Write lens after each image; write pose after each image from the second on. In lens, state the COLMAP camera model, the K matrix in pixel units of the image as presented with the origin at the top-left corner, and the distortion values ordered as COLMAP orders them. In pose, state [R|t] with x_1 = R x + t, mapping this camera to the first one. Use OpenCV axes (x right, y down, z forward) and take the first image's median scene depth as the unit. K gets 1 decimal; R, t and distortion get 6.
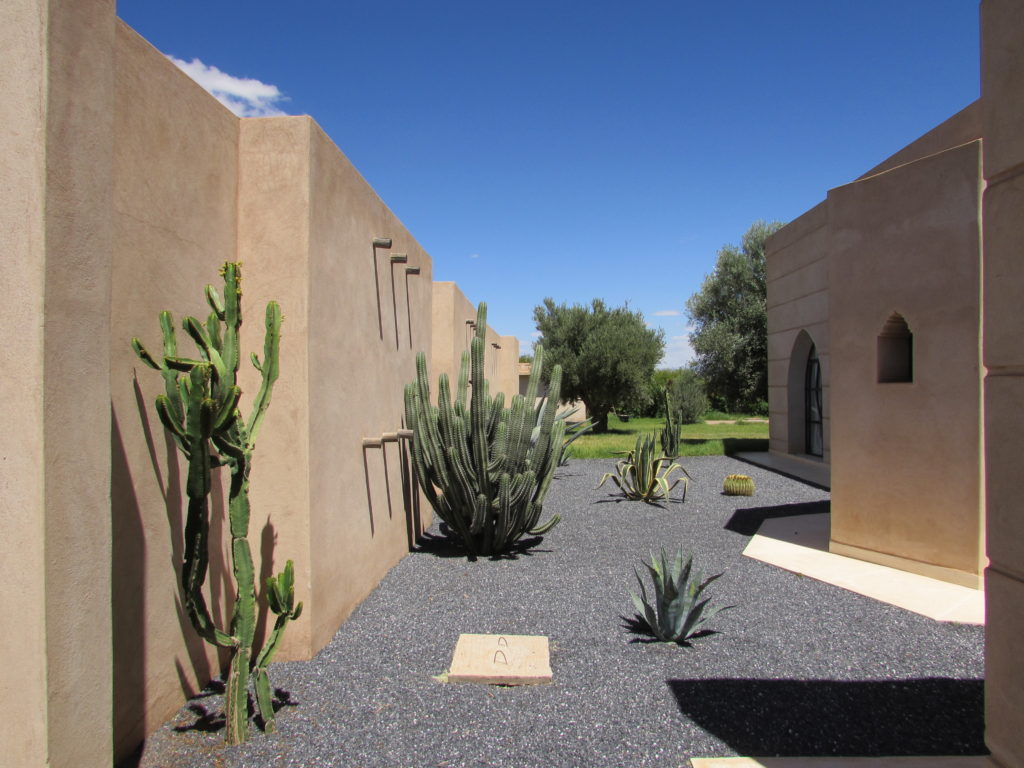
lens RADIAL K [[721.5, 0, 515.3], [0, 721.5, 384.7], [0, 0, 1]] dist [-0.044326, 0.020764]
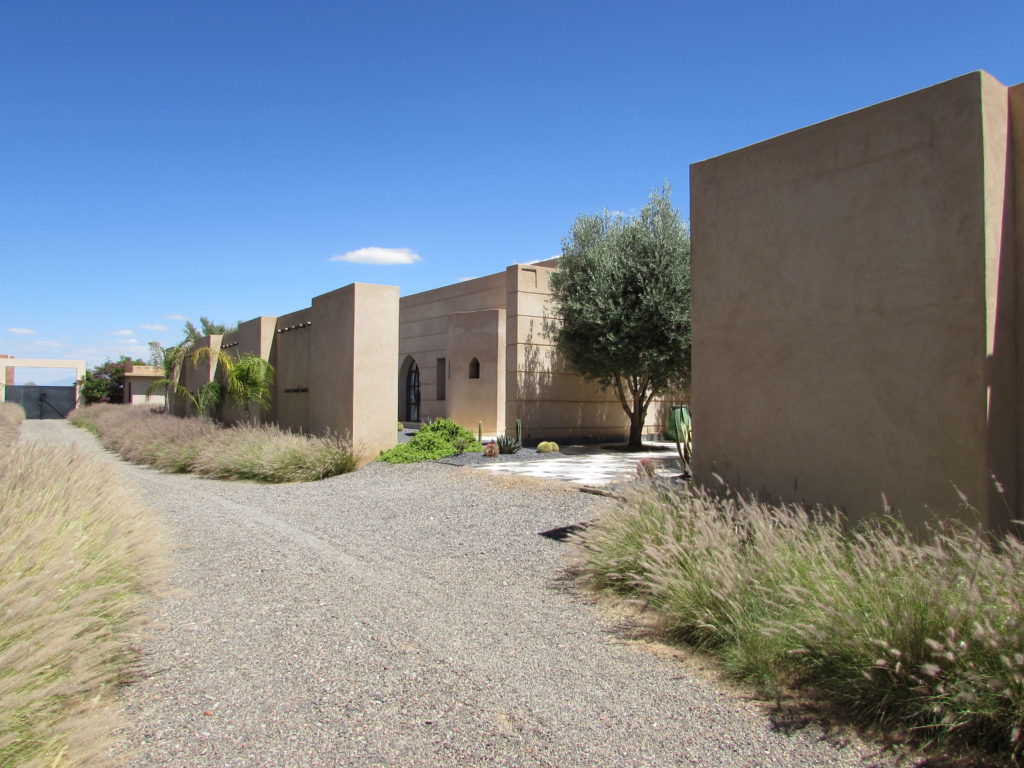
lens RADIAL K [[721.5, 0, 515.3], [0, 721.5, 384.7], [0, 0, 1]] dist [-0.044326, 0.020764]
pose [[0.799796, 0.026907, 0.599669, -0.510903], [-0.017020, 0.999610, -0.022152, 0.038550], [-0.600031, 0.007511, 0.799941, -0.689407]]
